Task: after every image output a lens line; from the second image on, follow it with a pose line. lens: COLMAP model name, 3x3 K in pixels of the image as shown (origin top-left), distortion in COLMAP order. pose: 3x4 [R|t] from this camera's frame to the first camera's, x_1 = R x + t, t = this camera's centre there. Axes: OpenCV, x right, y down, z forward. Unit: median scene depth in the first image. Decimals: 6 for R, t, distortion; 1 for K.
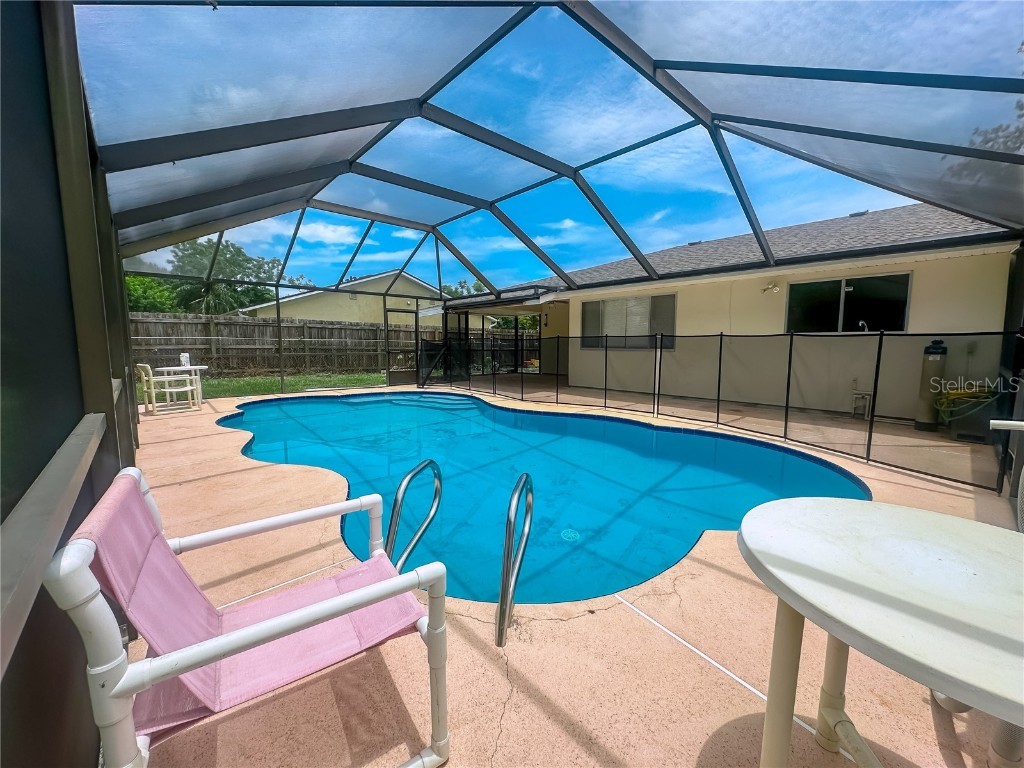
lens RADIAL K [[411.0, 0, 511.8], [0, 411.0, 385.0], [0, 0, 1]] dist [0.000197, 0.000003]
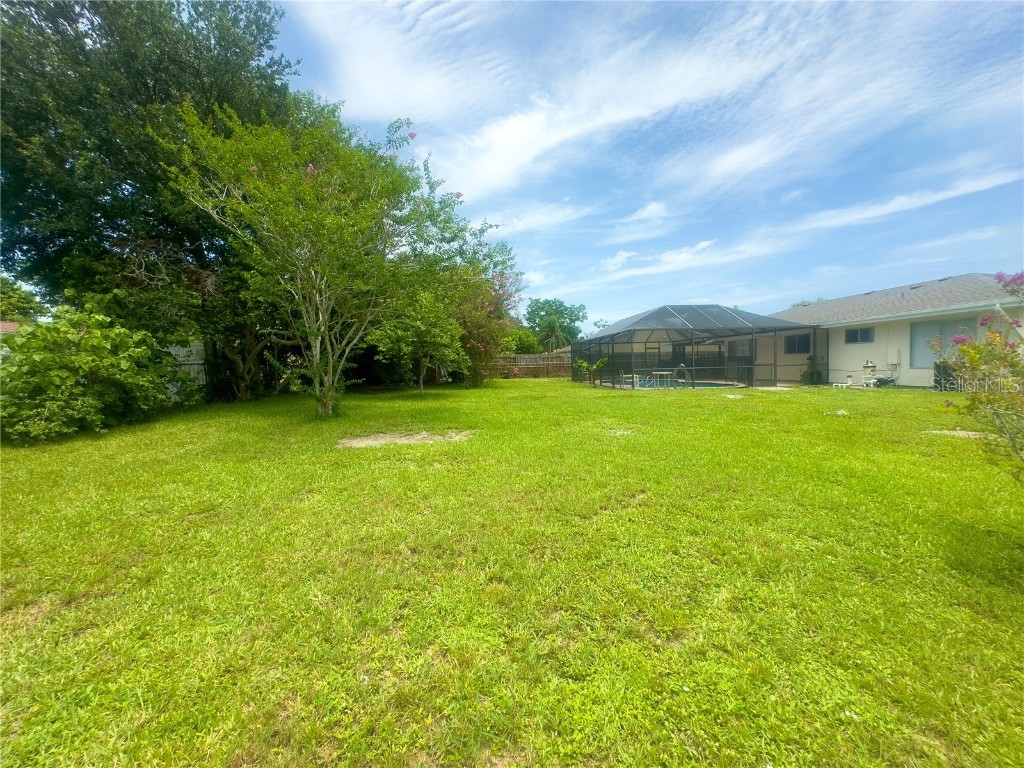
lens RADIAL K [[411.0, 0, 511.5], [0, 411.0, 384.1], [0, 0, 1]] dist [0.000197, 0.000003]
pose [[0.792721, 0.022922, -0.609153, 0.255442], [-0.062342, 0.997102, -0.043610, 0.093246], [0.606388, 0.072546, 0.791853, -0.665649]]
